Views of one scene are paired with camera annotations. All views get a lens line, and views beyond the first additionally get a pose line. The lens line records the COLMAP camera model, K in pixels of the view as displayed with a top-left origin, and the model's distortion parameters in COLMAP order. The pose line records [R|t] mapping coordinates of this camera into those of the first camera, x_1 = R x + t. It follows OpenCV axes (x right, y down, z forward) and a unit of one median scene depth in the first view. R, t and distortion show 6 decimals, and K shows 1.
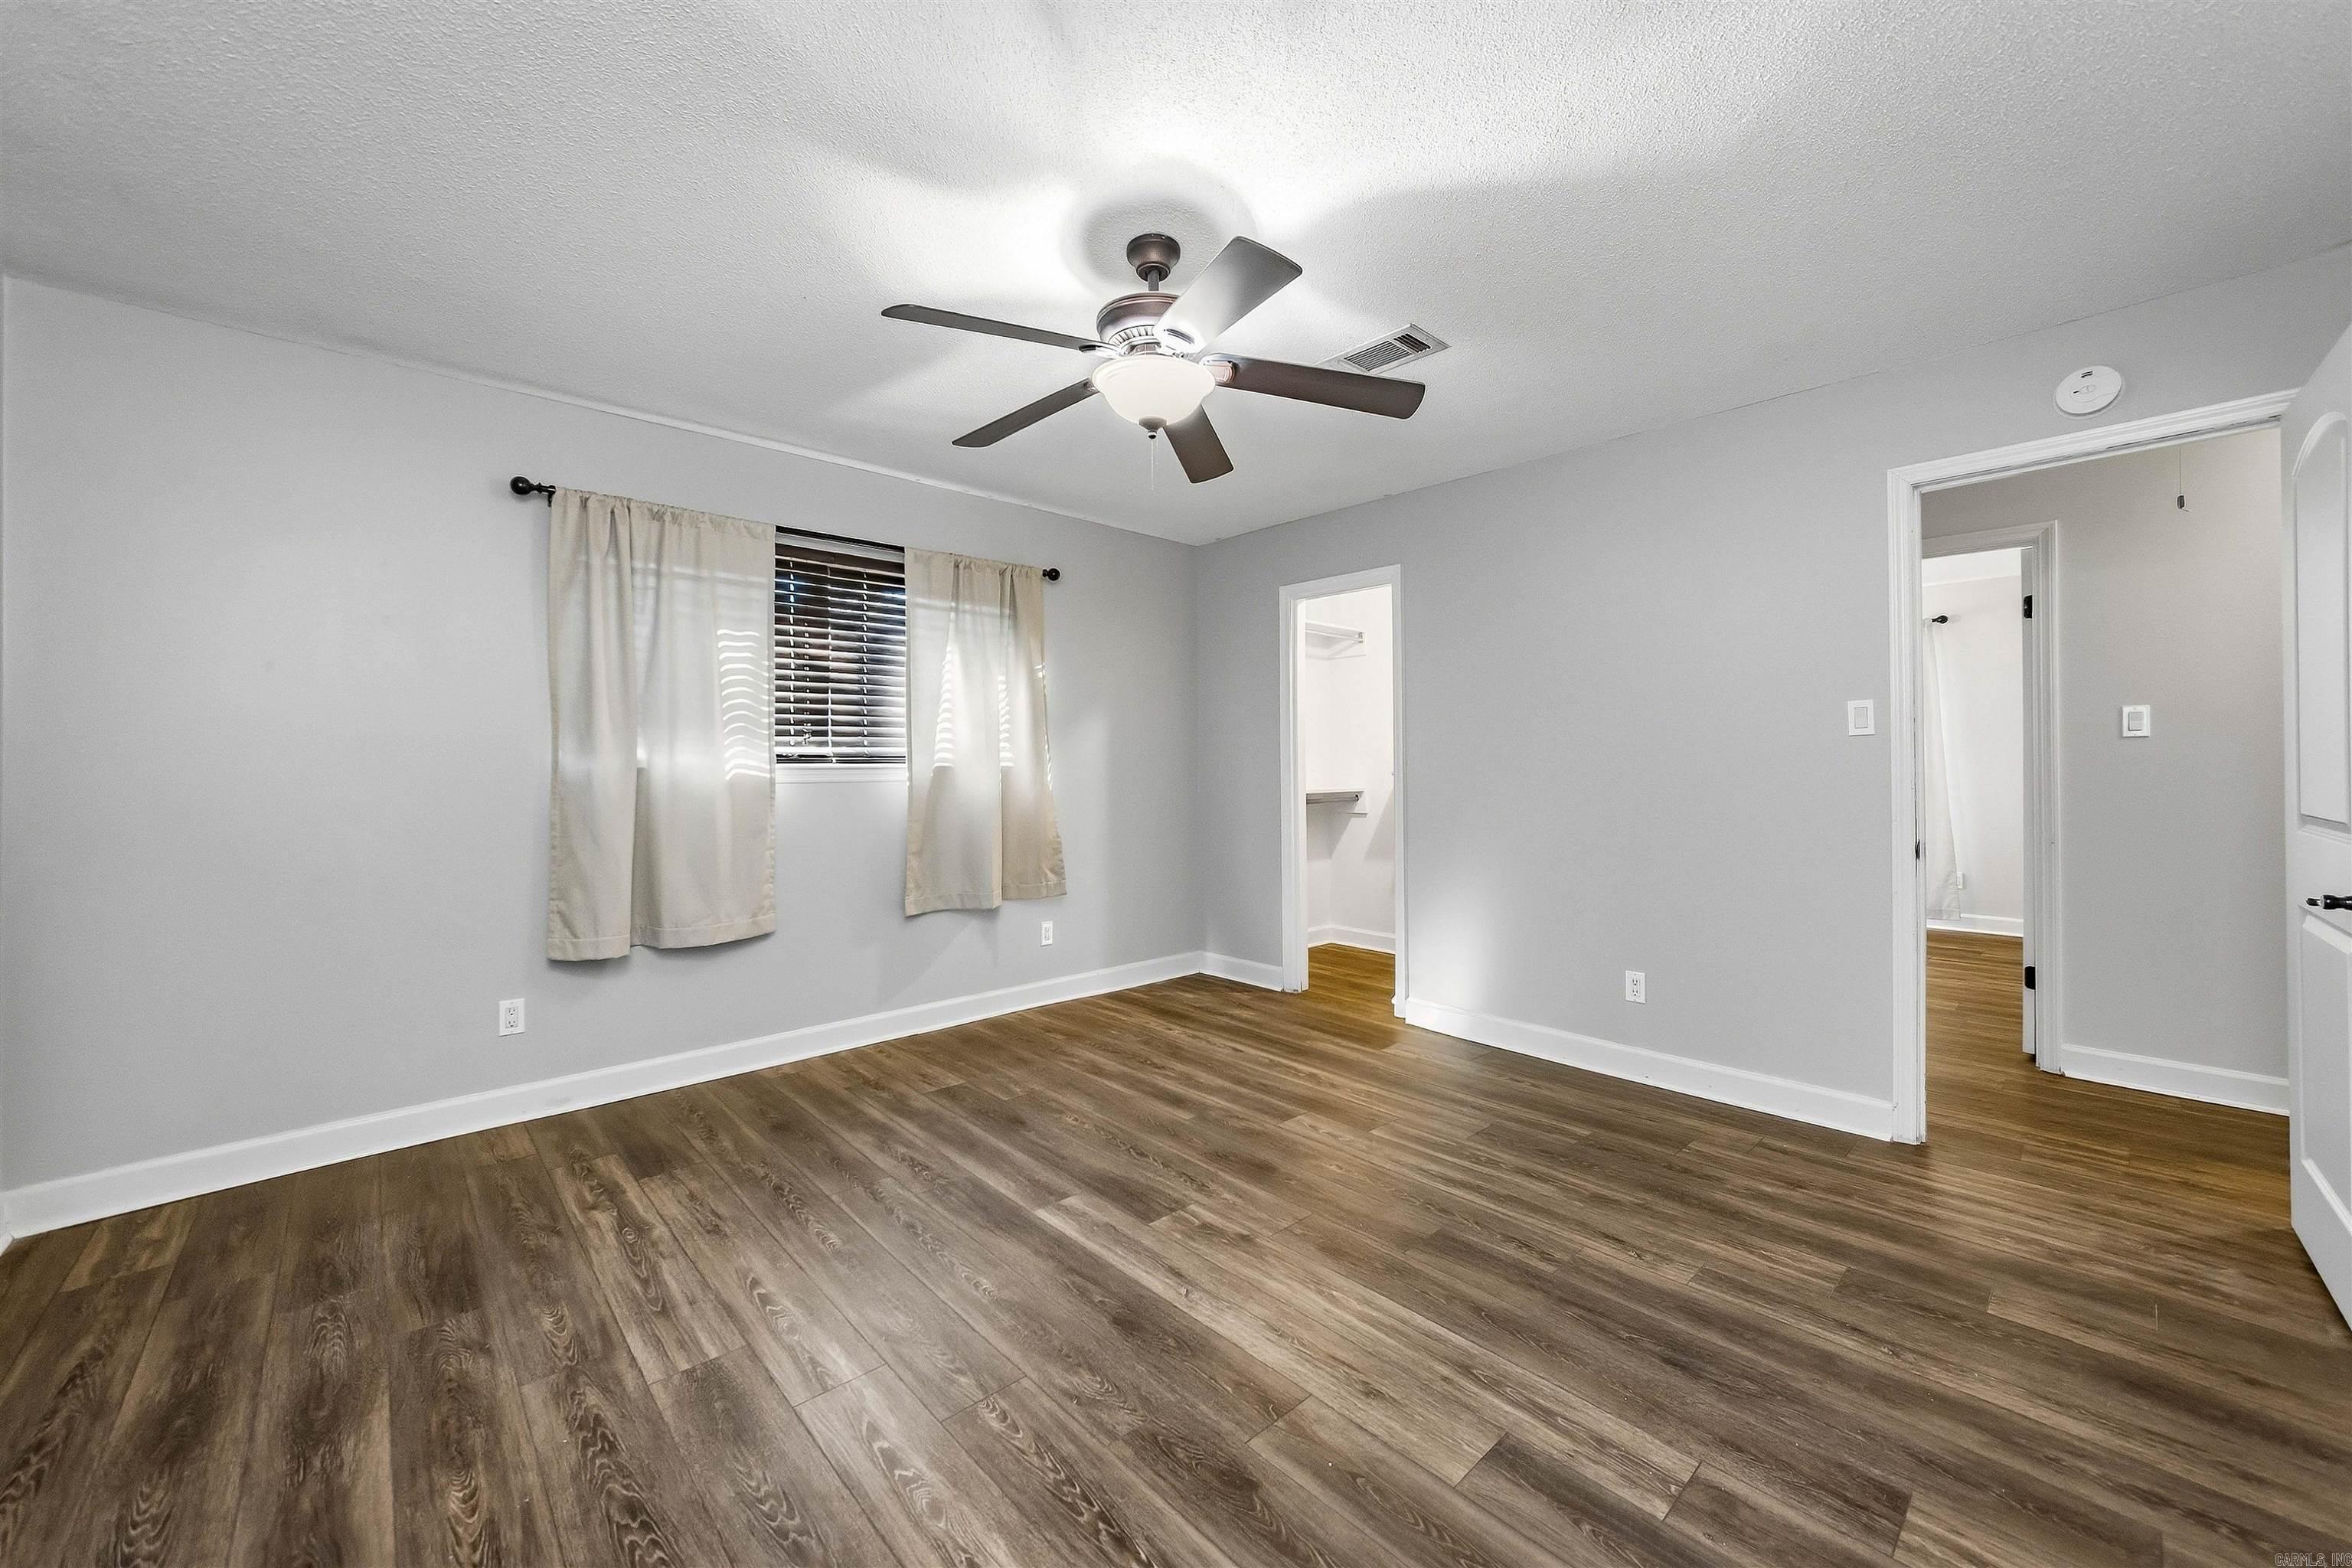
lens RADIAL K [[876.8, 0, 1167.4], [0, 876.8, 785.2], [0, 0, 1]] dist [0.000000, 0.000093]
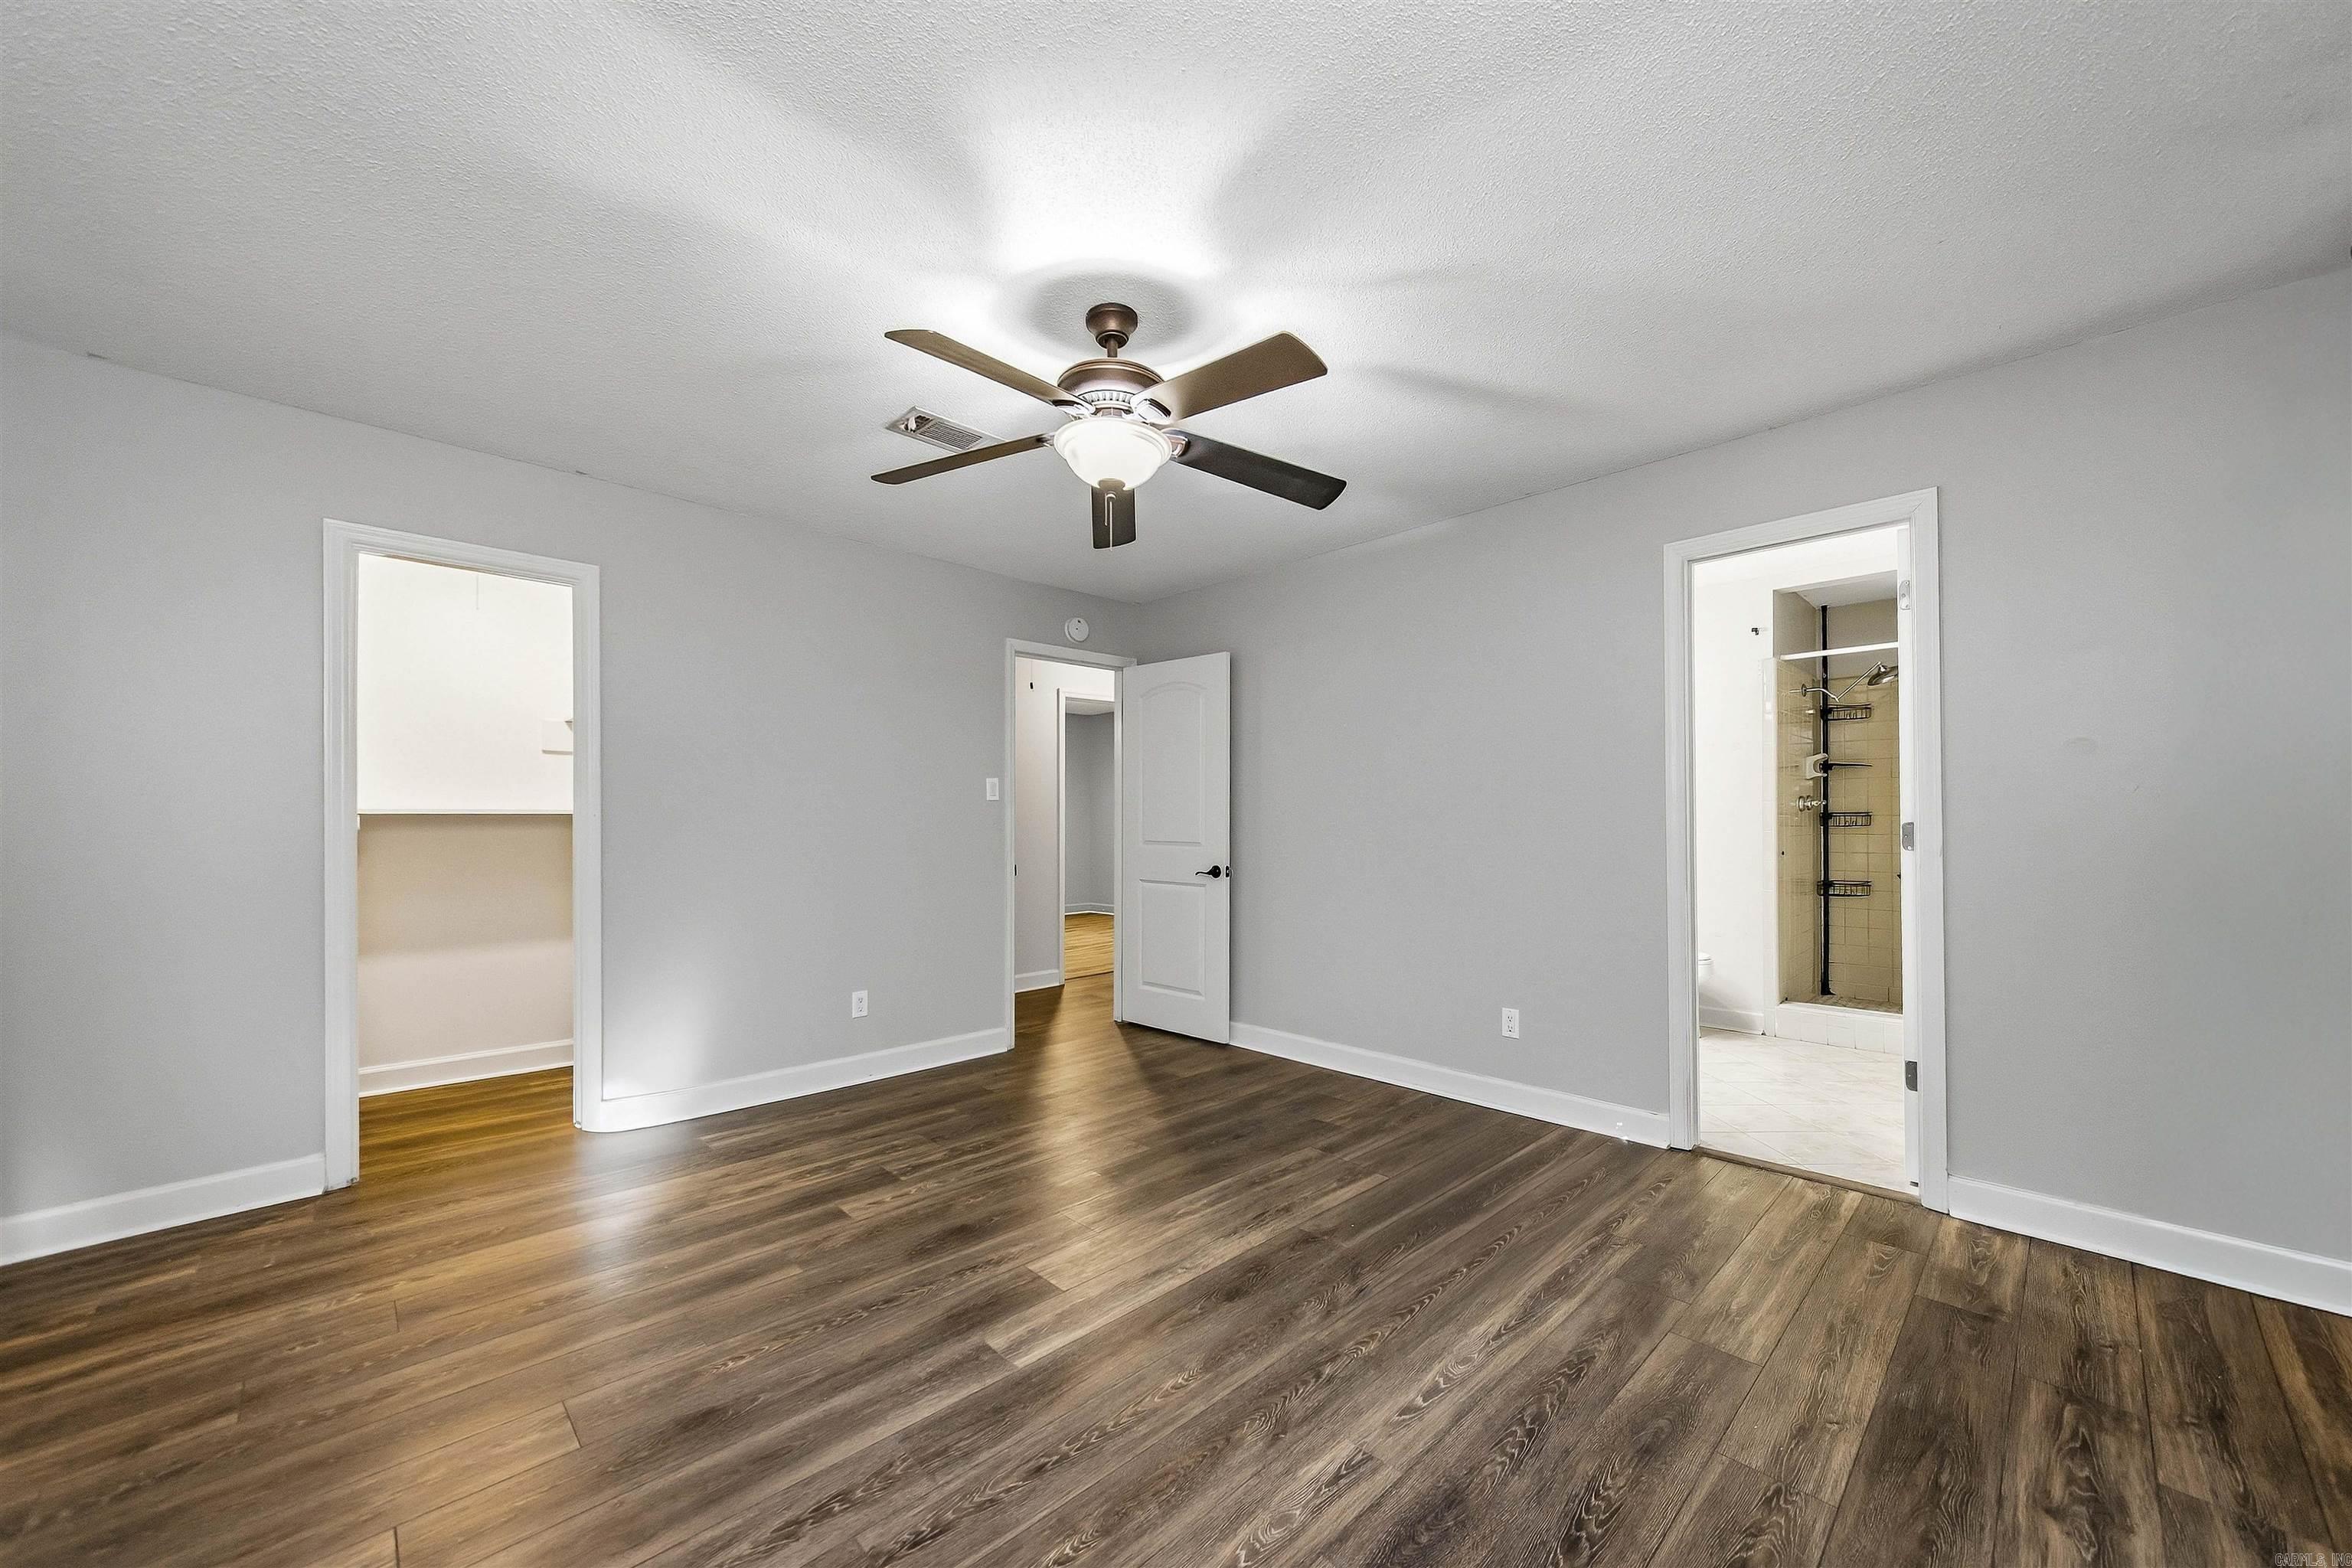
lens RADIAL K [[852.4, 0, 1174.7], [0, 852.4, 843.8], [0, 0, 1]] dist [0.001120, 0.000132]
pose [[-0.001939, -0.024275, 0.999703, -0.814681], [0.024785, 0.999397, 0.024316, -0.008688], [-0.999691, 0.024825, -0.001336, 0.745739]]
